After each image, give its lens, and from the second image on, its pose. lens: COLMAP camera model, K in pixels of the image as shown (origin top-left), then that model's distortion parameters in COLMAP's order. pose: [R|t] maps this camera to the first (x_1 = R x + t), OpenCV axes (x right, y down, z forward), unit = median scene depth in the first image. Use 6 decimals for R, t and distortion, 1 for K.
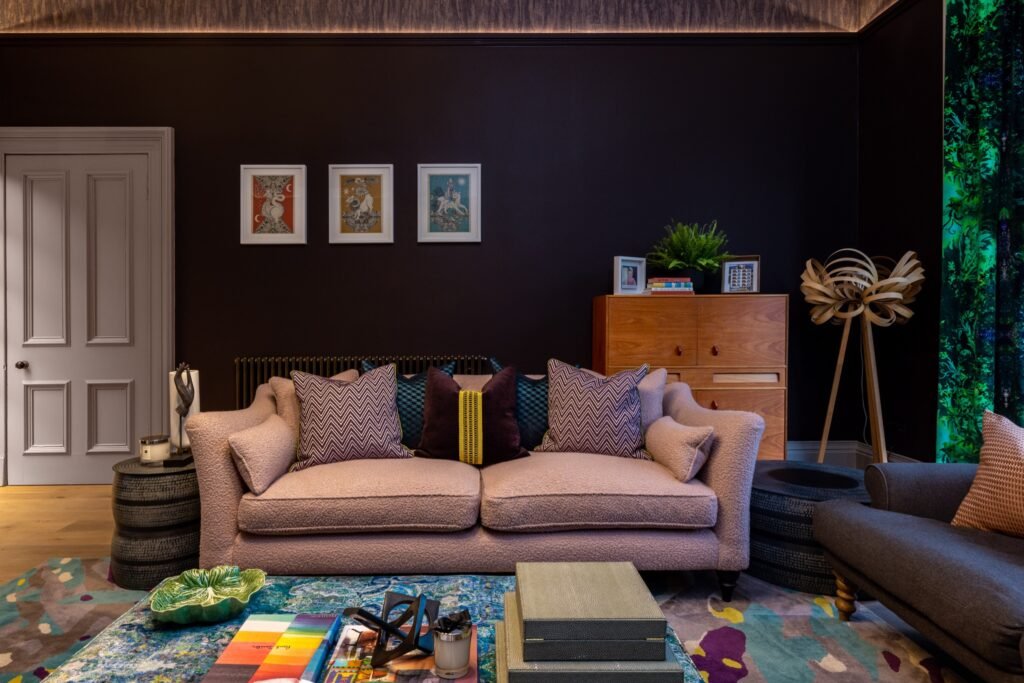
lens RADIAL K [[605.9, 0, 510.0], [0, 605.9, 332.1], [0, 0, 1]] dist [0.003329, -0.001737]
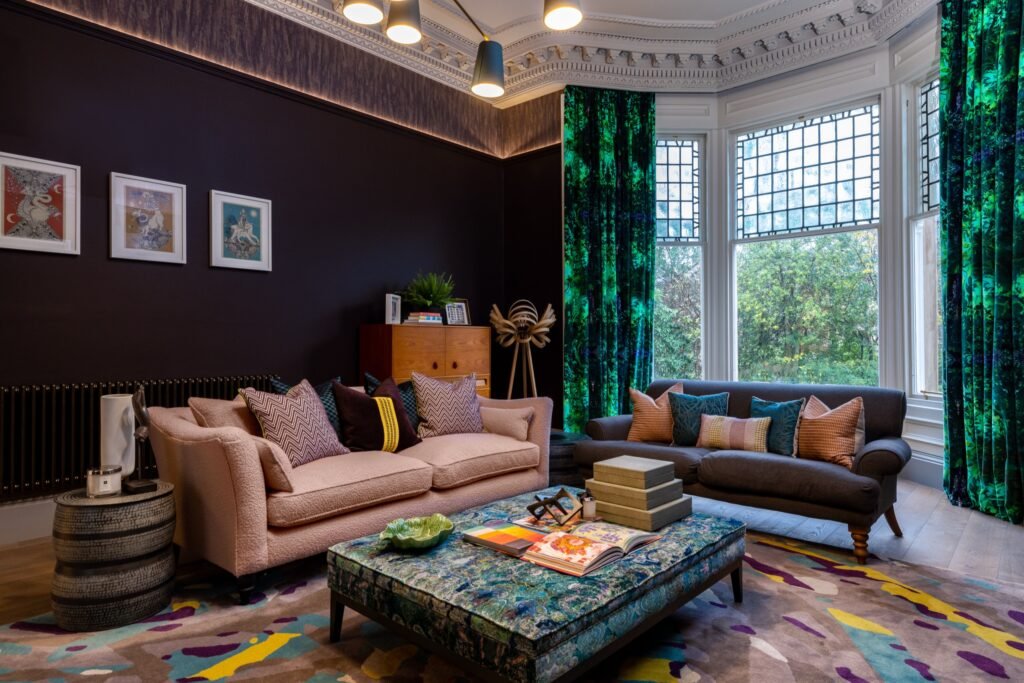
lens RADIAL K [[601.9, 0, 512.0], [0, 601.9, 344.6], [0, 0, 1]] dist [0.002827, -0.001302]
pose [[0.678107, 0.003764, 0.734954, -0.556093], [0.011426, 0.999812, -0.015663, 0.005578], [-0.734875, 0.019019, 0.677936, -0.054400]]
